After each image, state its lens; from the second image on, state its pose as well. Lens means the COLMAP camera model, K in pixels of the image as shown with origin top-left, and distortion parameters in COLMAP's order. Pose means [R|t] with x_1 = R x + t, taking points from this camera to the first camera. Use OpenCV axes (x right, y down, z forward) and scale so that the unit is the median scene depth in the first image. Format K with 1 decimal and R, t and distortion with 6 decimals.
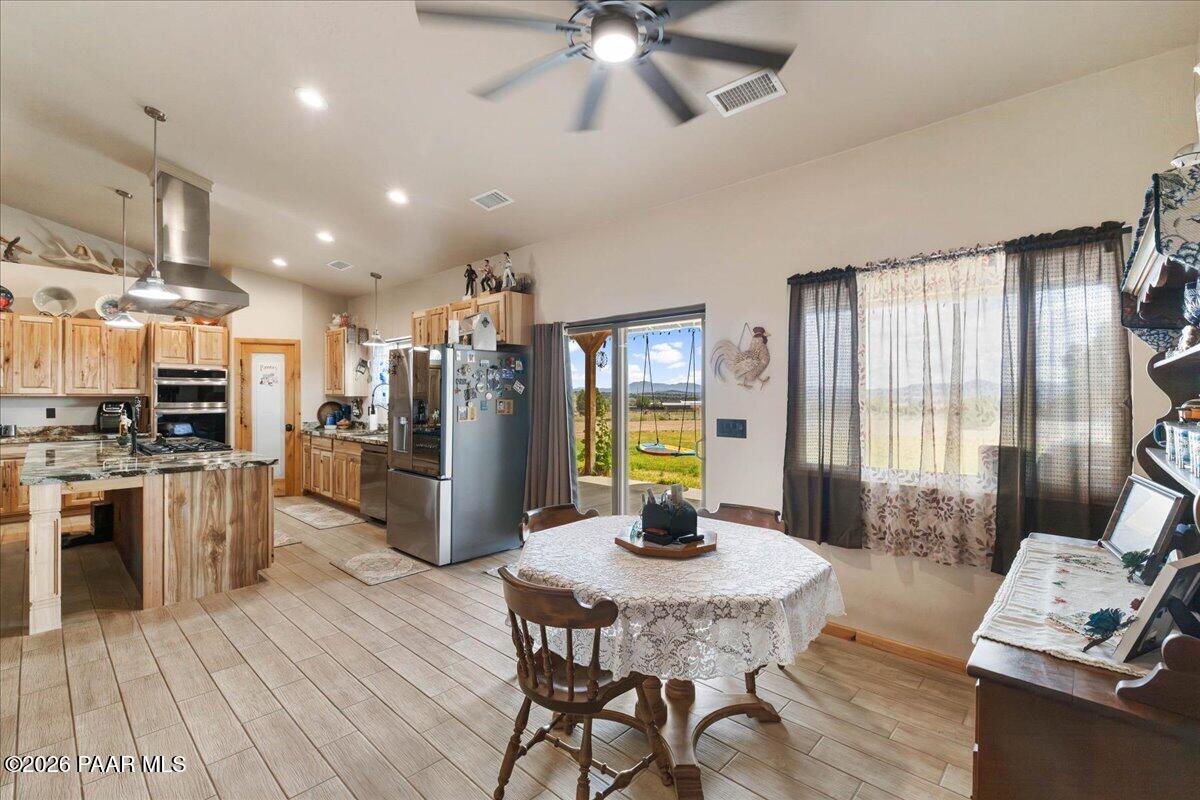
lens RADIAL K [[531.7, 0, 602.3], [0, 531.7, 418.8], [0, 0, 1]] dist [0.001256, 0.000668]
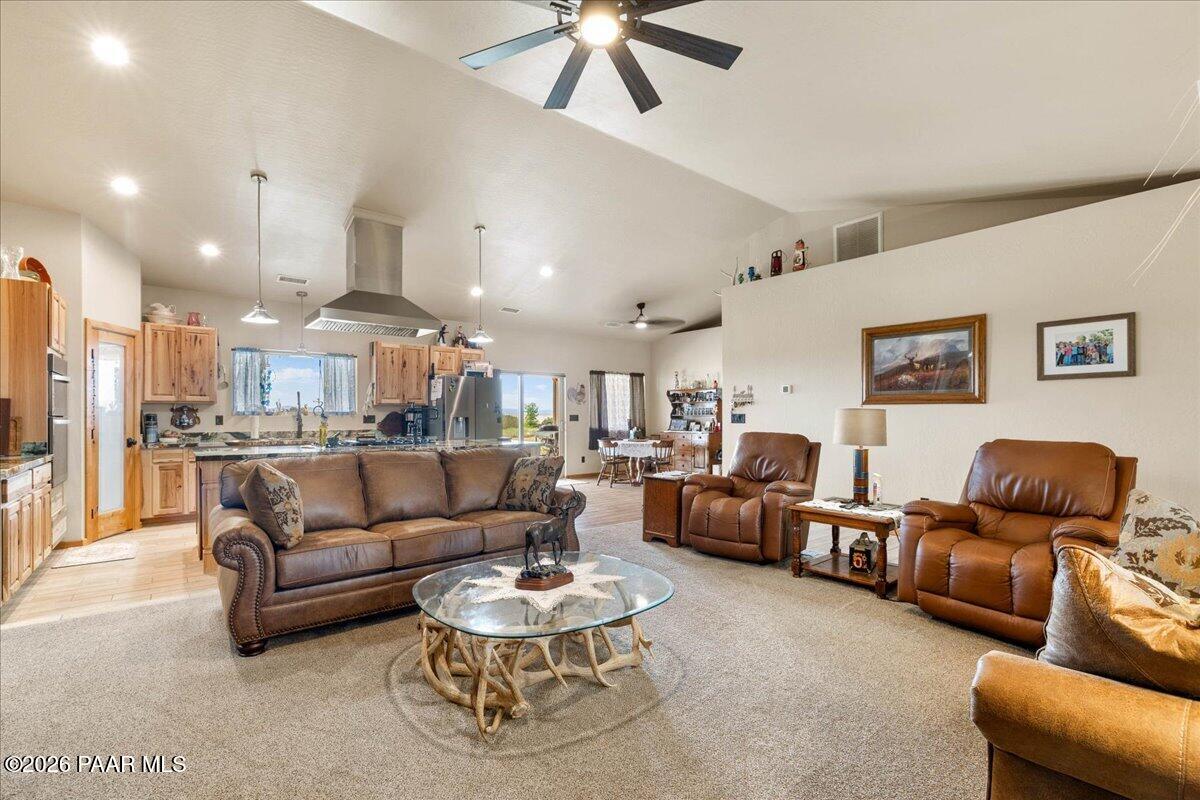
lens RADIAL K [[522.1, 0, 577.2], [0, 522.1, 412.4], [0, 0, 1]] dist [-0.000639, 0.000179]
pose [[0.181458, 0.003931, 0.983391, -1.682681], [0.044580, 0.998931, -0.012219, 0.015684], [-0.982388, 0.046057, 0.181089, 0.305744]]
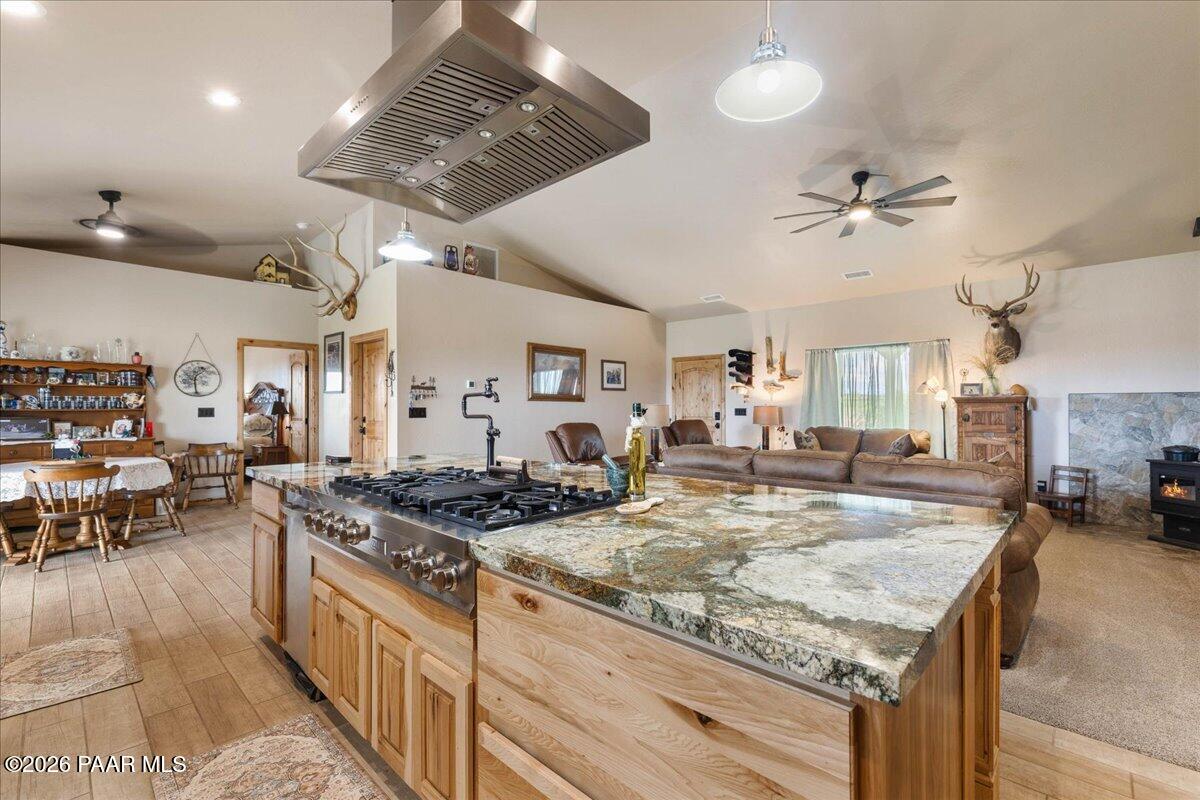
lens RADIAL K [[533.0, 0, 616.1], [0, 533.0, 402.3], [0, 0, 1]] dist [0.001200, 0.000475]
pose [[-0.999988, 0.000174, 0.004905, -0.823703], [0.000339, 0.999432, 0.033711, -0.027406], [-0.004896, 0.033712, -0.999420, 1.279226]]
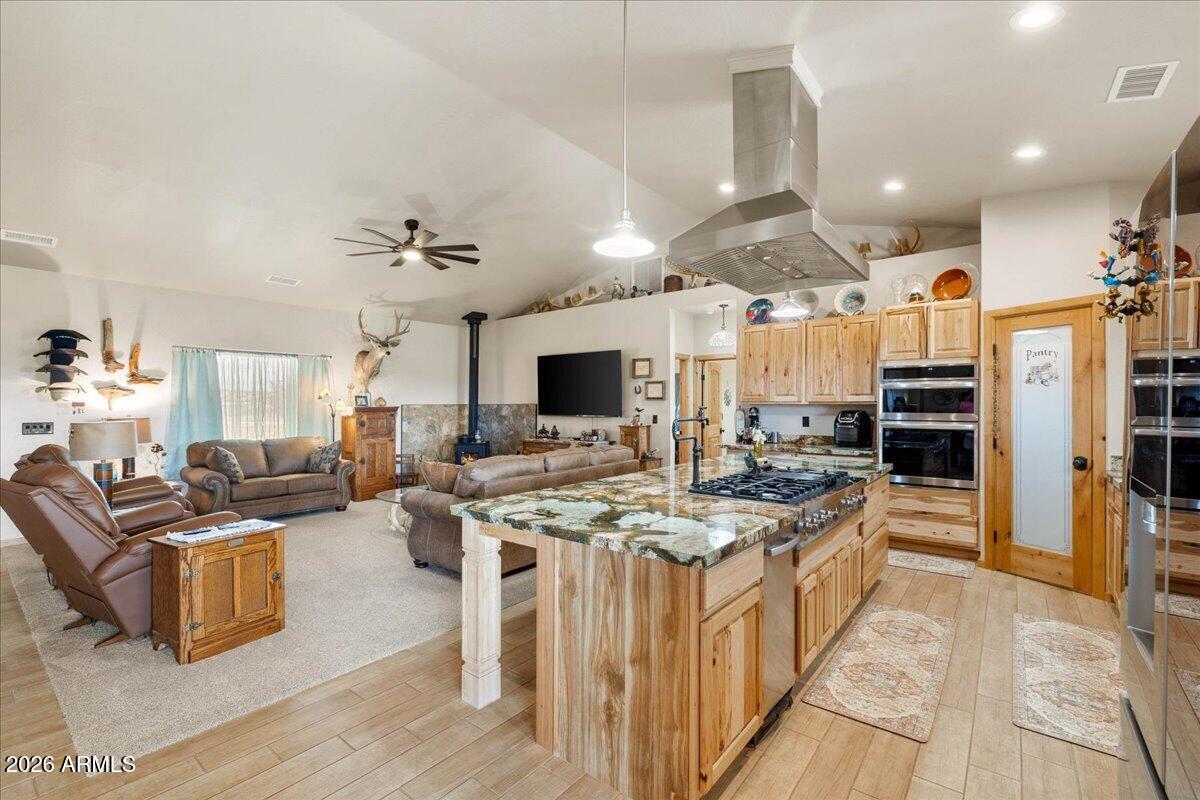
lens RADIAL K [[515.8, 0, 601.2], [0, 515.8, 391.2], [0, 0, 1]] dist [0.000241, 0.000361]
pose [[0.074636, -0.024050, -0.996921, -0.156605], [-0.040427, 0.998814, -0.027122, -0.030394], [0.996391, 0.042327, 0.073576, 0.672564]]
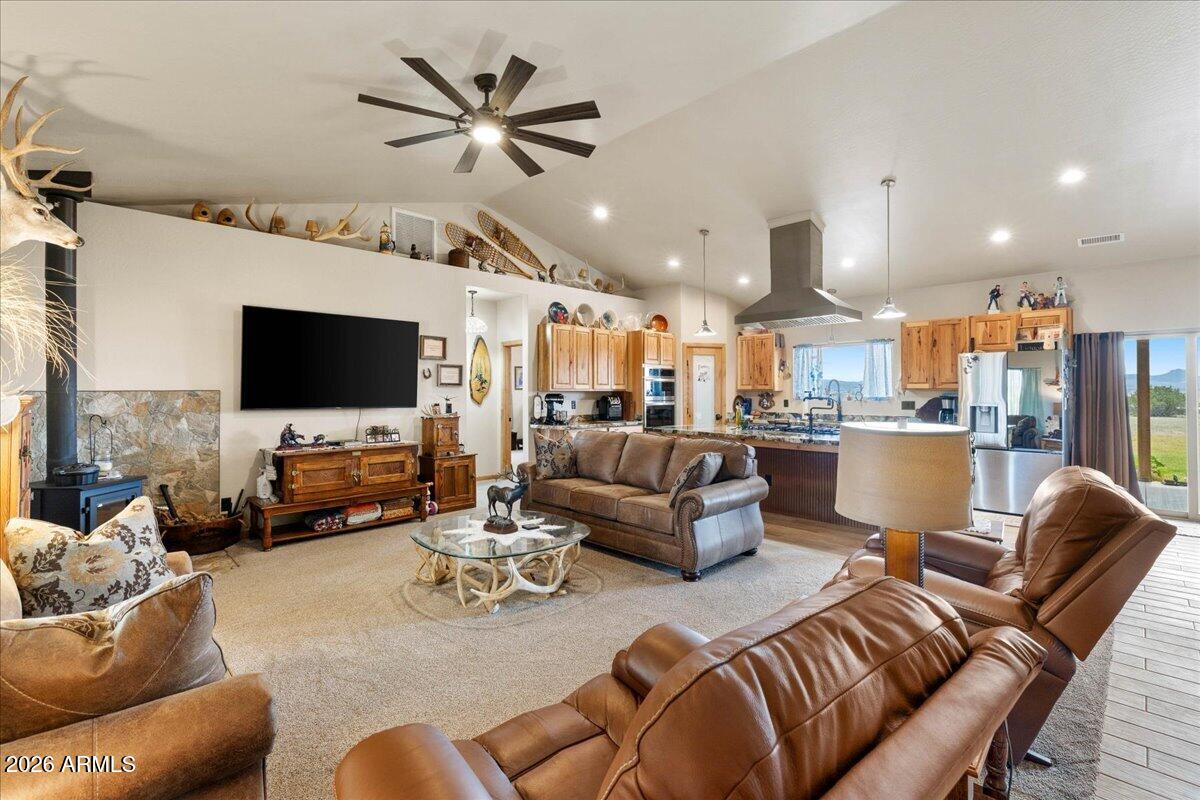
lens RADIAL K [[522.2, 0, 619.9], [0, 522.2, 389.1], [0, 0, 1]] dist [-0.000534, 0.000173]
pose [[0.999087, -0.002518, -0.042651, -1.046142], [0.000470, 0.998849, -0.047965, 0.013533], [0.042723, 0.047901, 0.997938, -0.252398]]
